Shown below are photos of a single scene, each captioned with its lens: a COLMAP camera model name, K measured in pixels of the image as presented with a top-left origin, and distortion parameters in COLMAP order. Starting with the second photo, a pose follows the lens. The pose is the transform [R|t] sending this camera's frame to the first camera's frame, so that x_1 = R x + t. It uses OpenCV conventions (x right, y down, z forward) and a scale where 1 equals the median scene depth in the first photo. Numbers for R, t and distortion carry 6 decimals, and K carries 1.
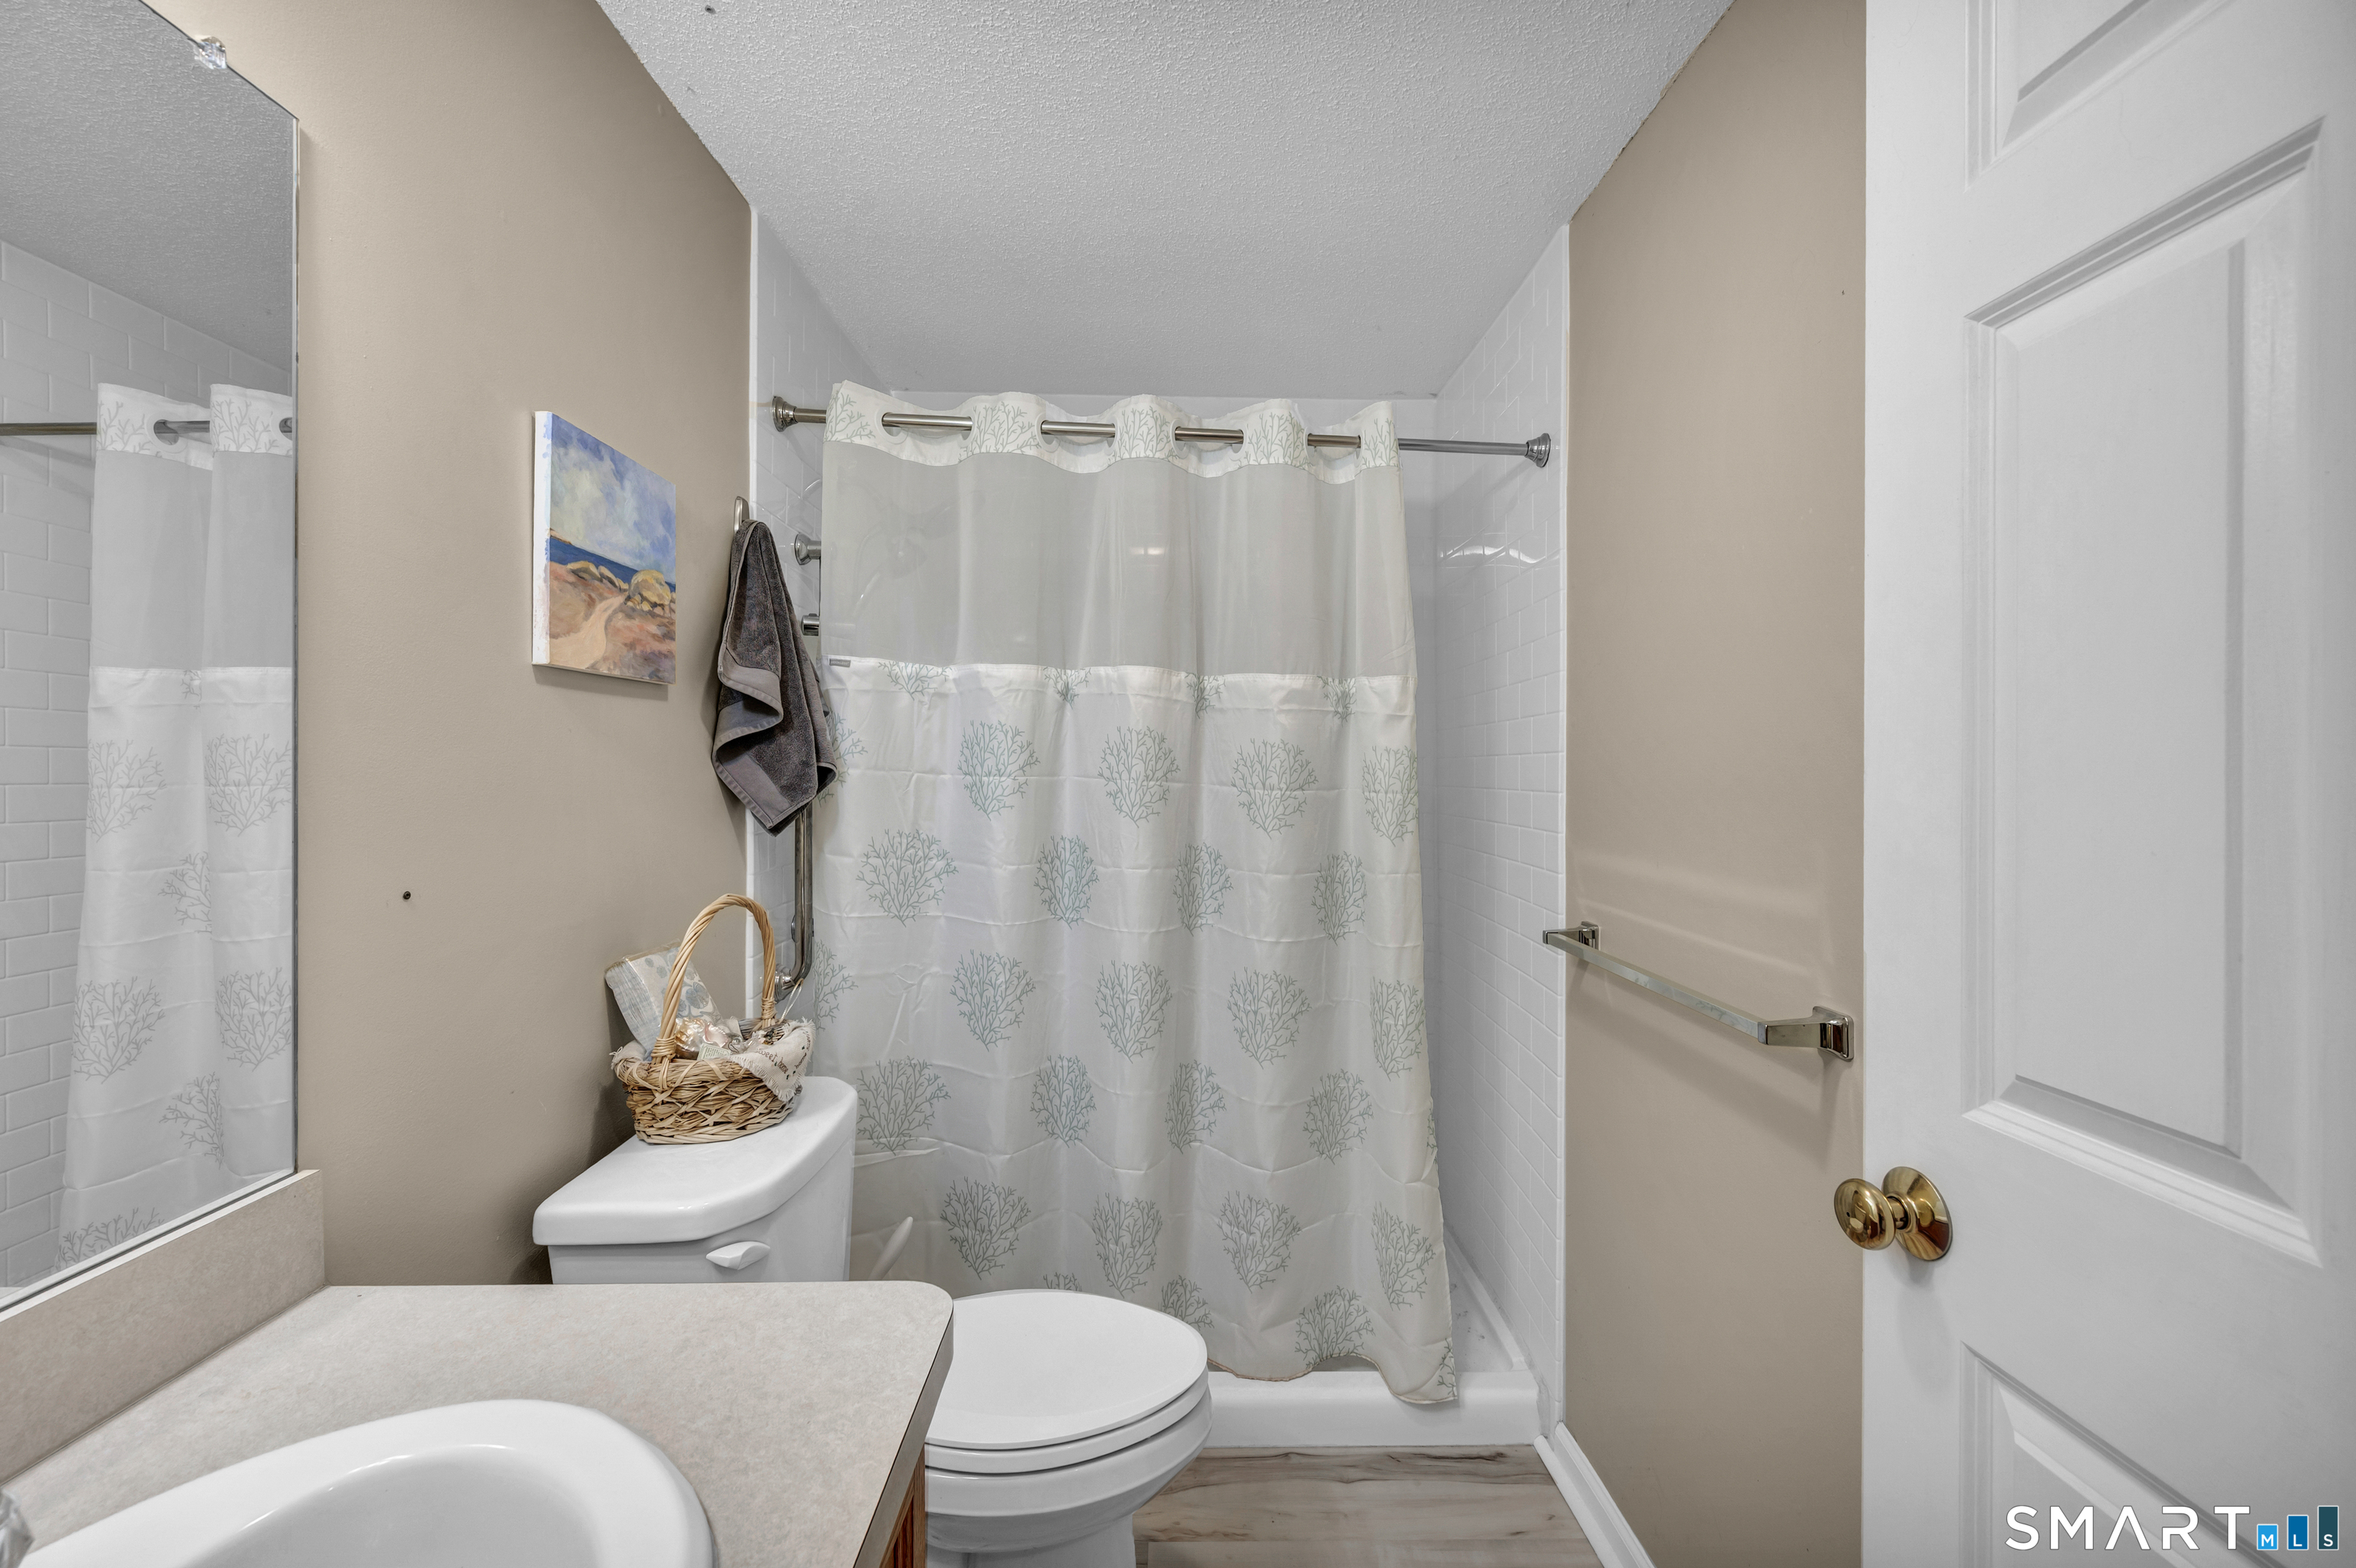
lens RADIAL K [[947.4, 0, 1180.3], [0, 947.4, 770.5], [0, 0, 1]] dist [-0.000013, -0.000001]
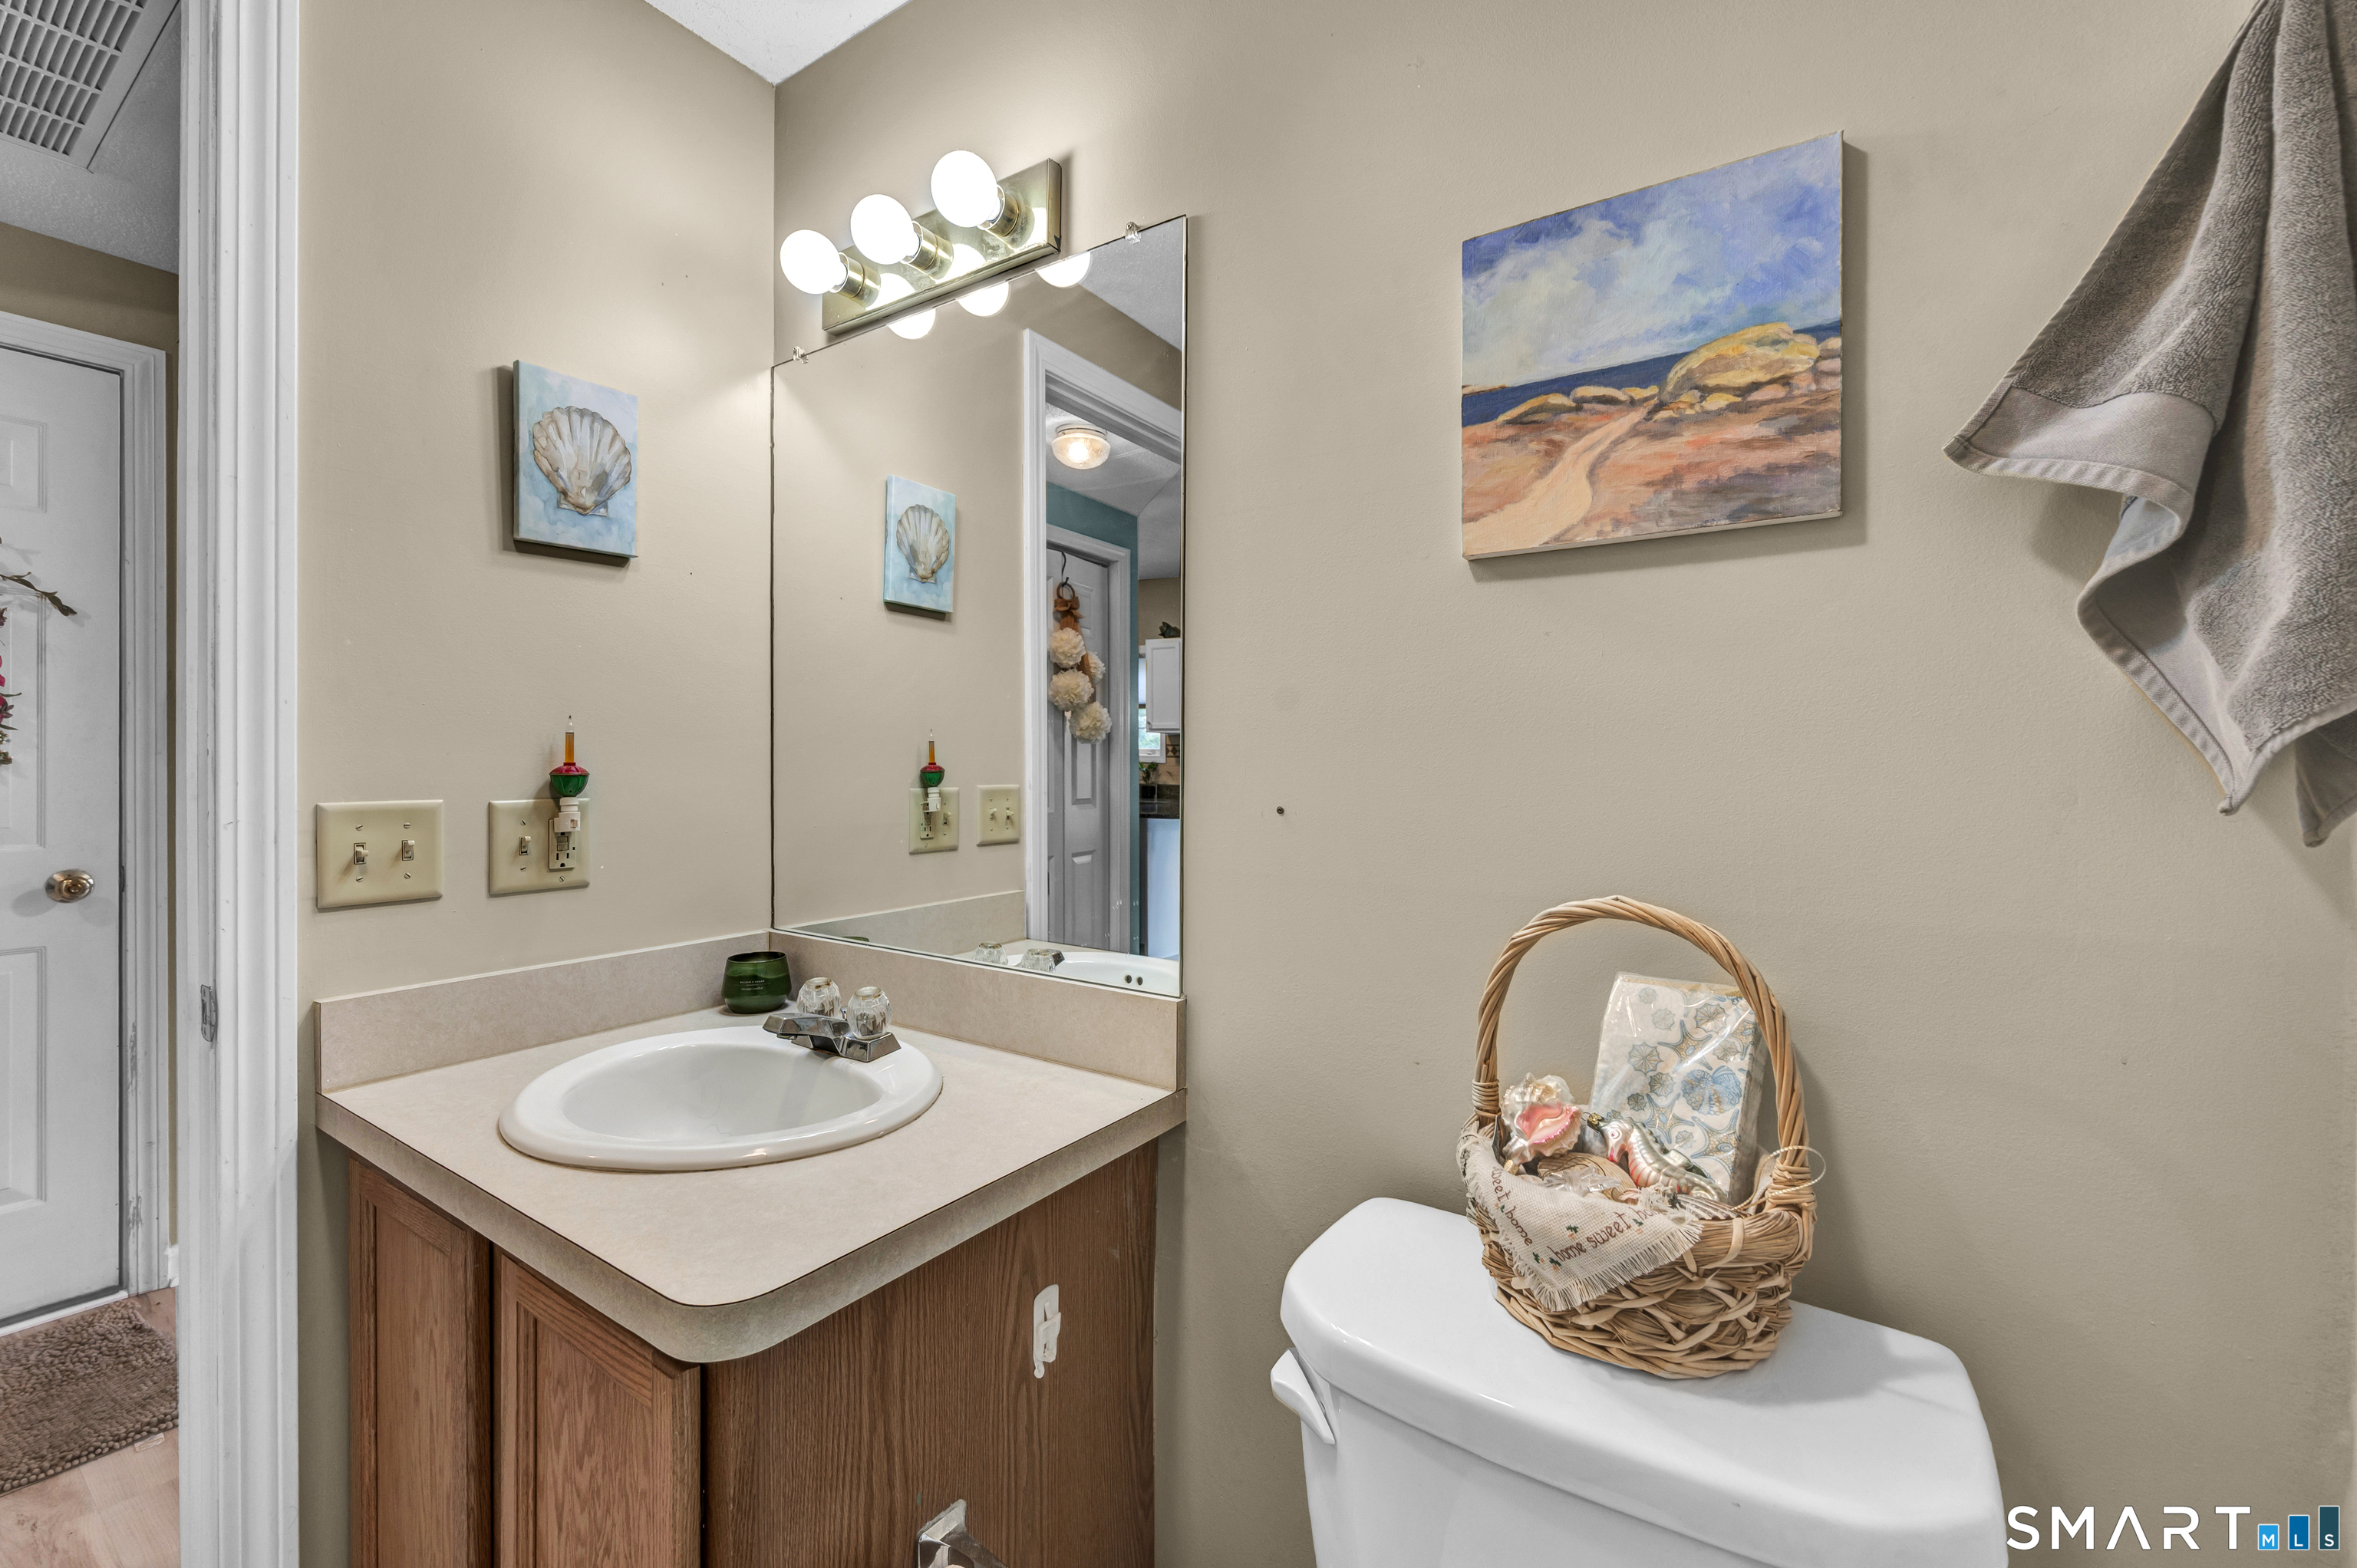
lens RADIAL K [[962.1, 0, 1175.5], [0, 962.1, 770.1], [0, 0, 1]] dist [-0.002083, 0.000669]
pose [[-0.568673, -0.002561, -0.822560, 0.124786], [-0.010714, 0.999933, 0.004294, 0.059928], [0.822494, 0.011255, -0.568662, 1.129748]]
